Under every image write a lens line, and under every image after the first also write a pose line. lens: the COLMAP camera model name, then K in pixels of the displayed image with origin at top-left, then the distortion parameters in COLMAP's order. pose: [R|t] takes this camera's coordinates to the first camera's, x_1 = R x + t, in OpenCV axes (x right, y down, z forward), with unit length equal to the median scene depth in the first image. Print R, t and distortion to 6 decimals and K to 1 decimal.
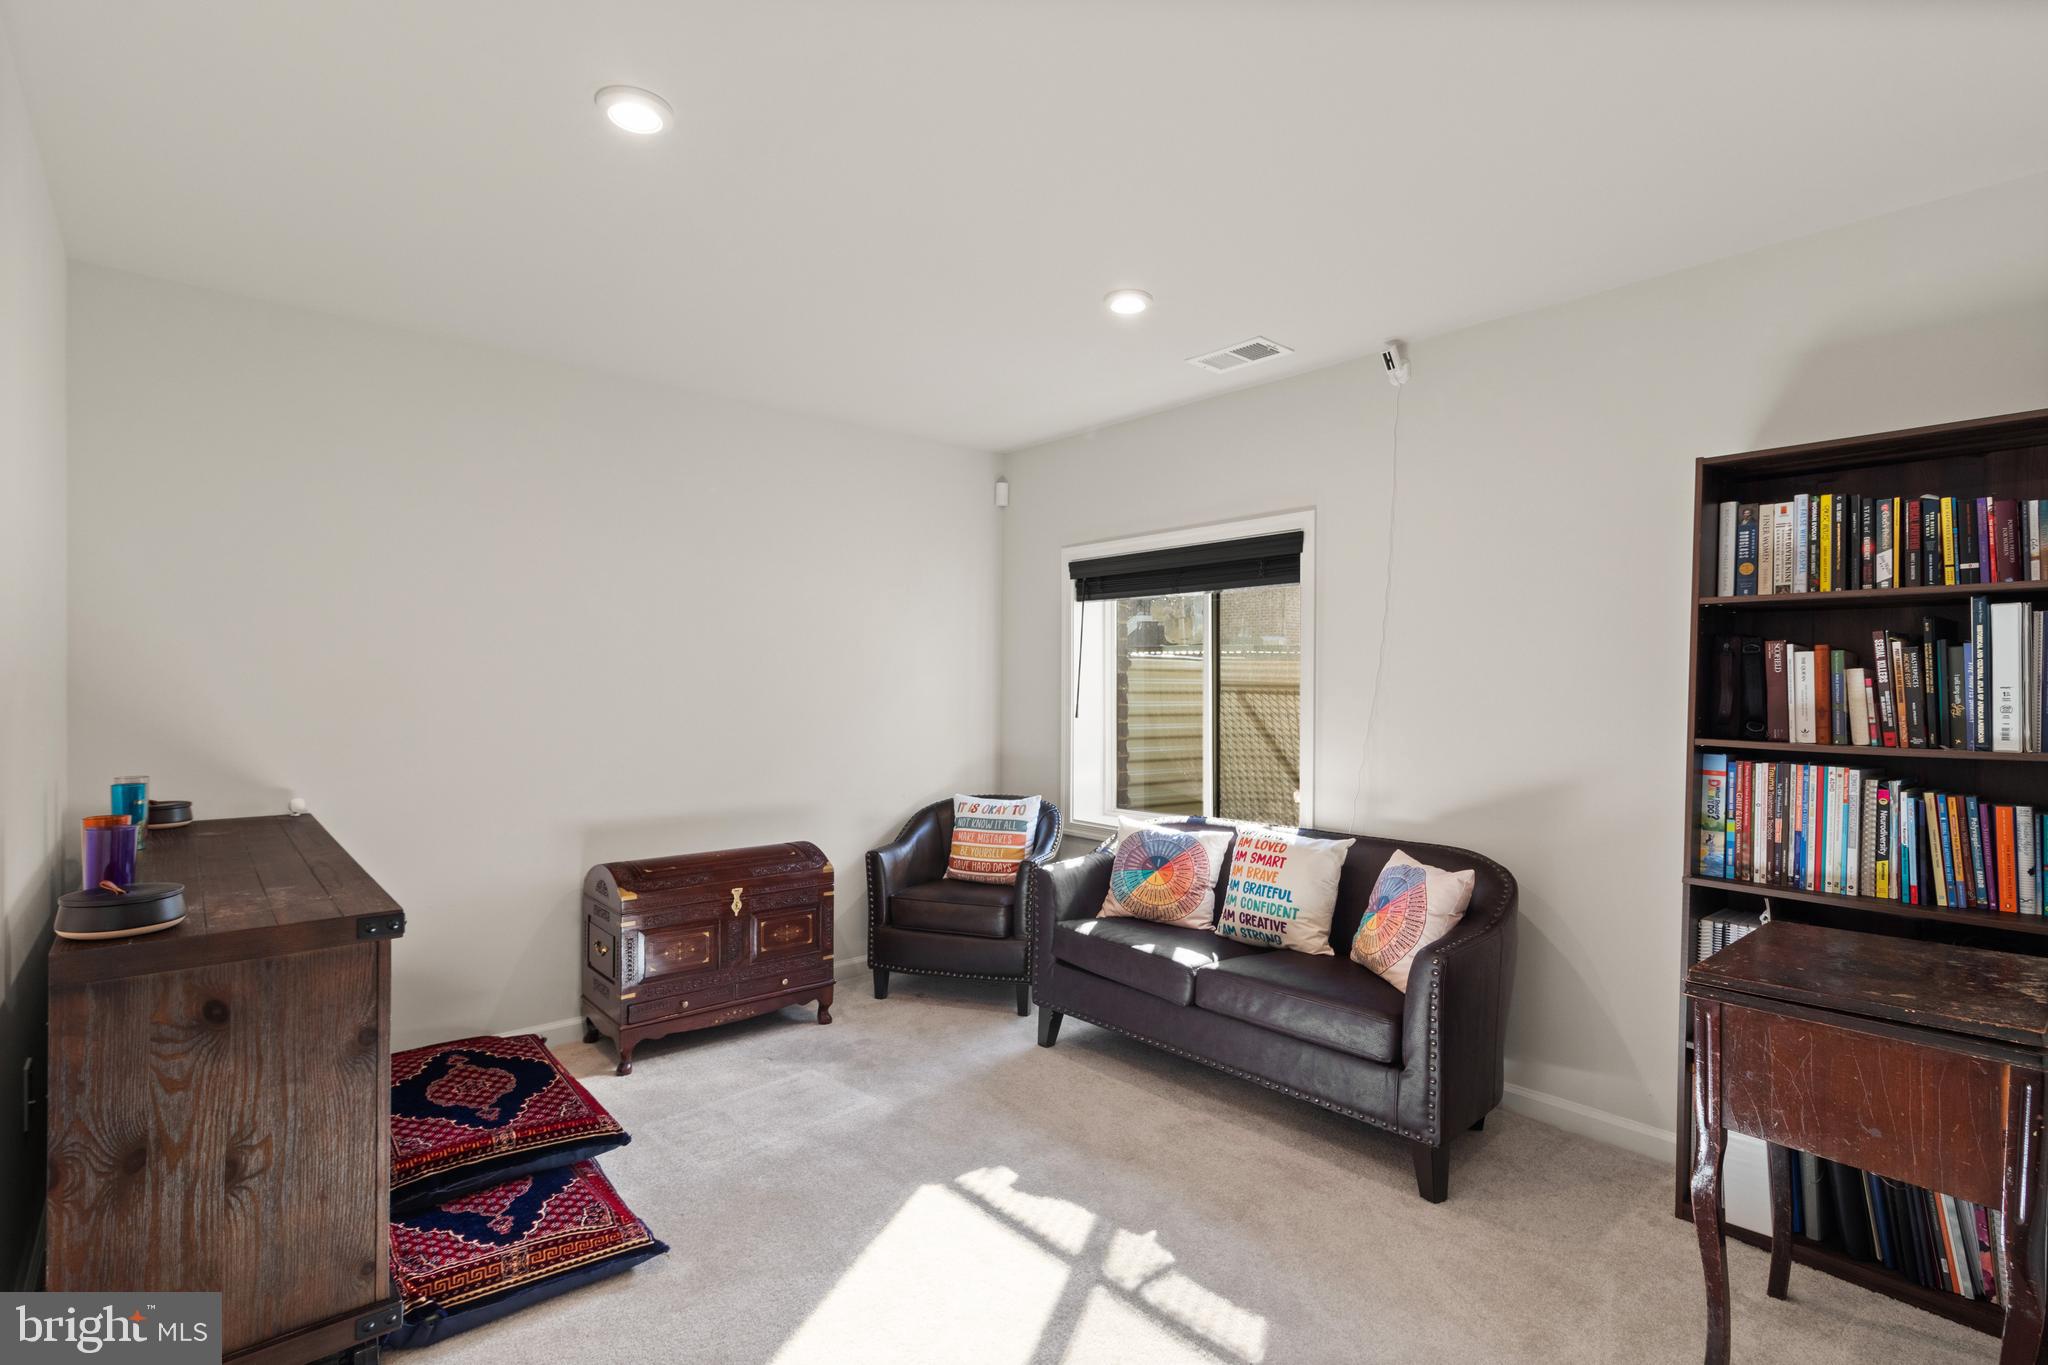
lens RADIAL K [[951.1, 0, 1024.0], [0, 951.1, 682.5], [0, 0, 1]] dist [0.001607, 0.000057]
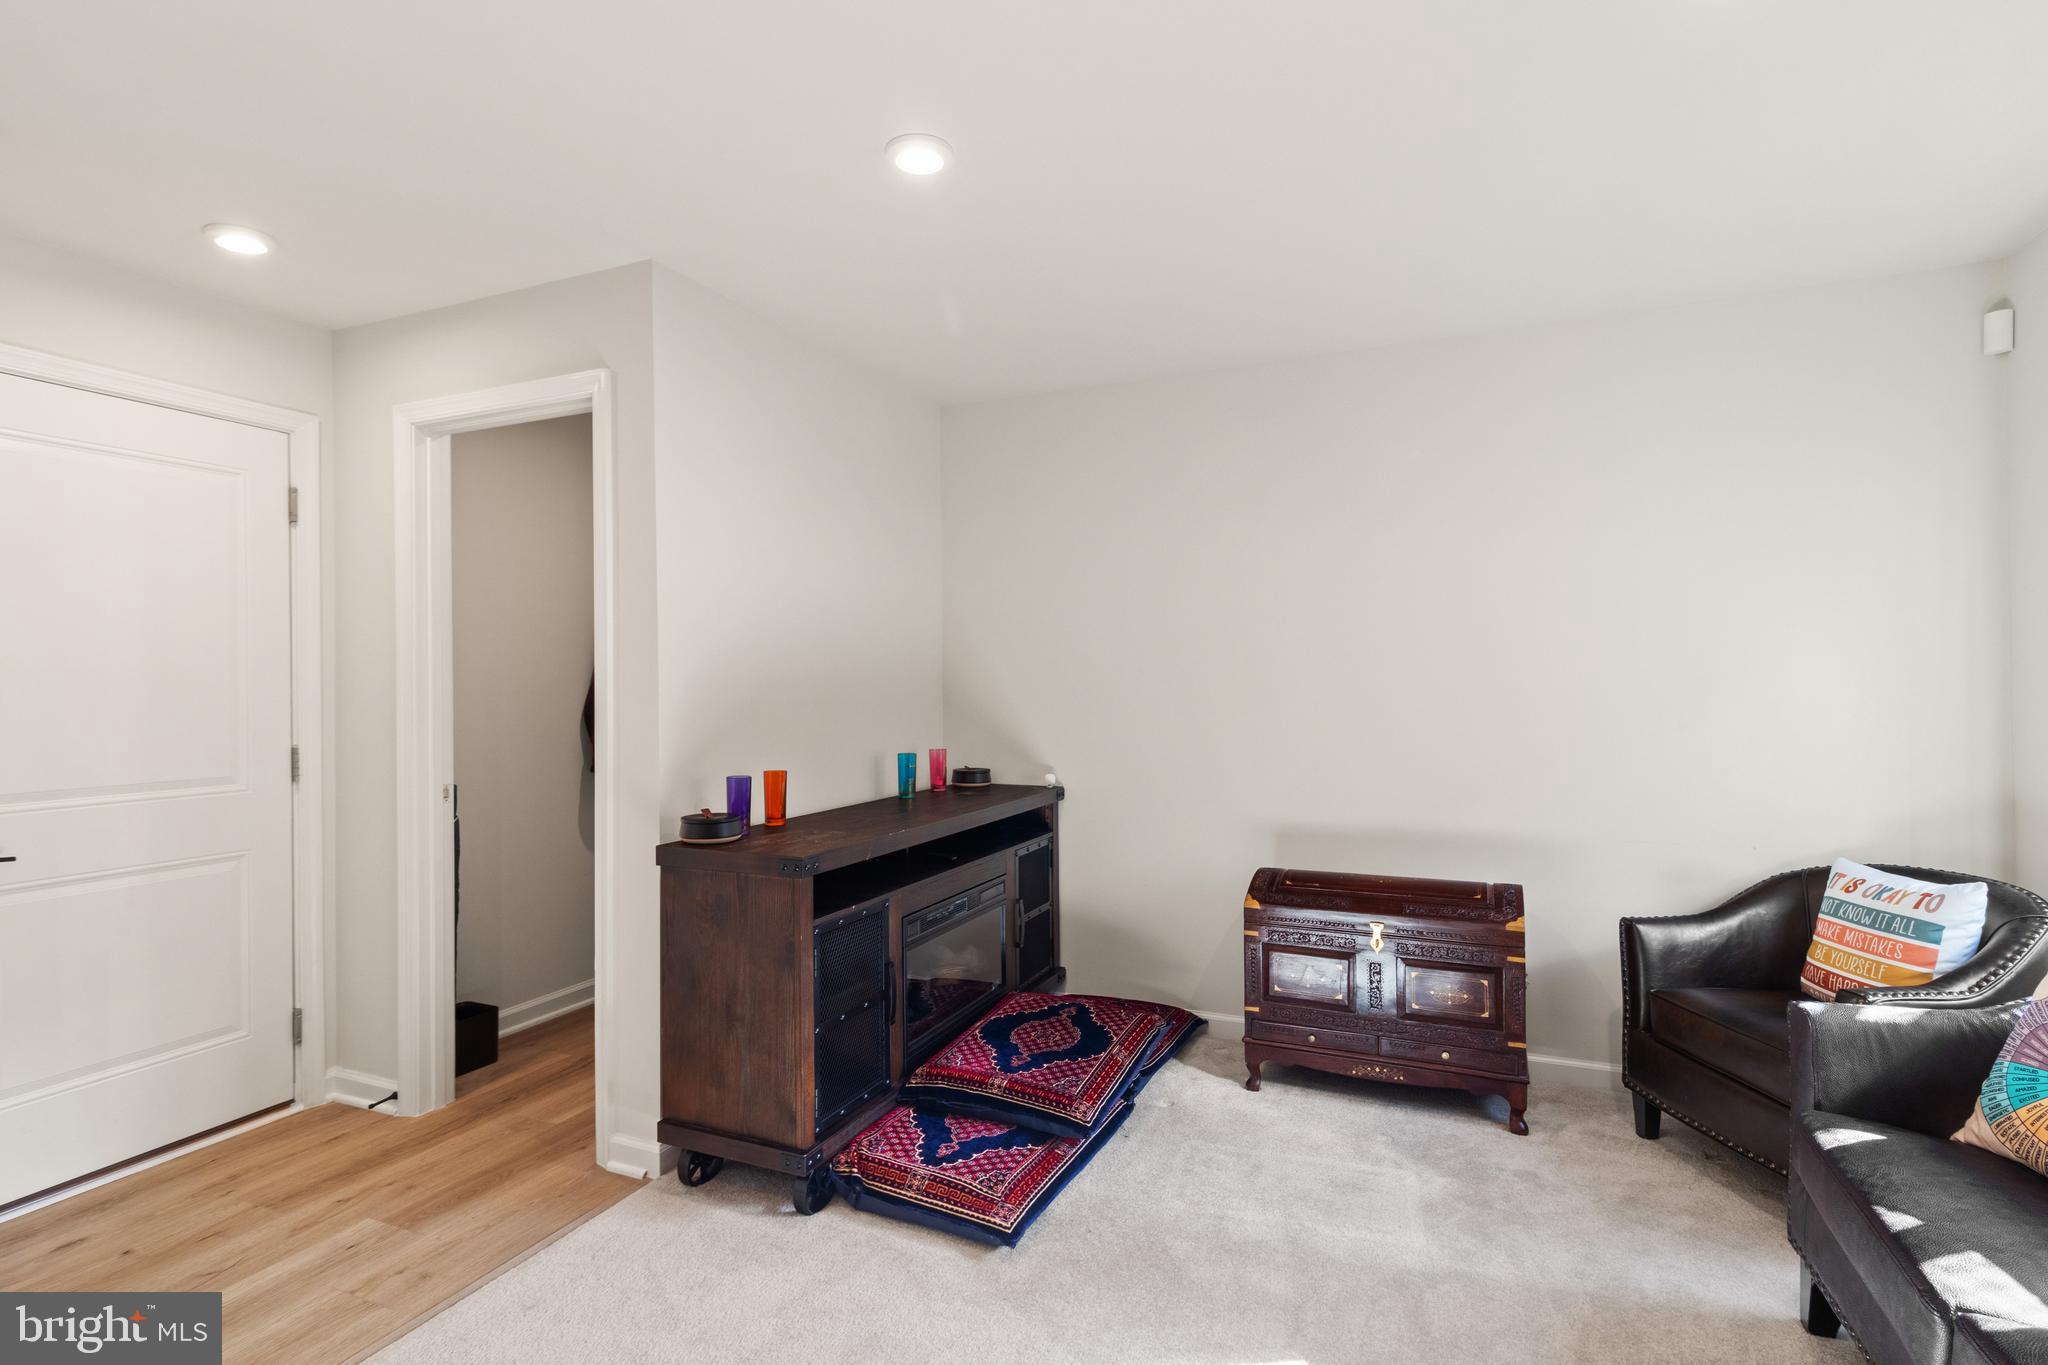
lens RADIAL K [[972.1, 0, 1027.5], [0, 972.1, 673.0], [0, 0, 1]] dist [0.000482, -0.000077]
pose [[0.429028, -0.017146, -0.903129, 0.377346], [0.012291, 0.999838, -0.013143, 0.002201], [0.903208, -0.005462, 0.429169, 0.379625]]
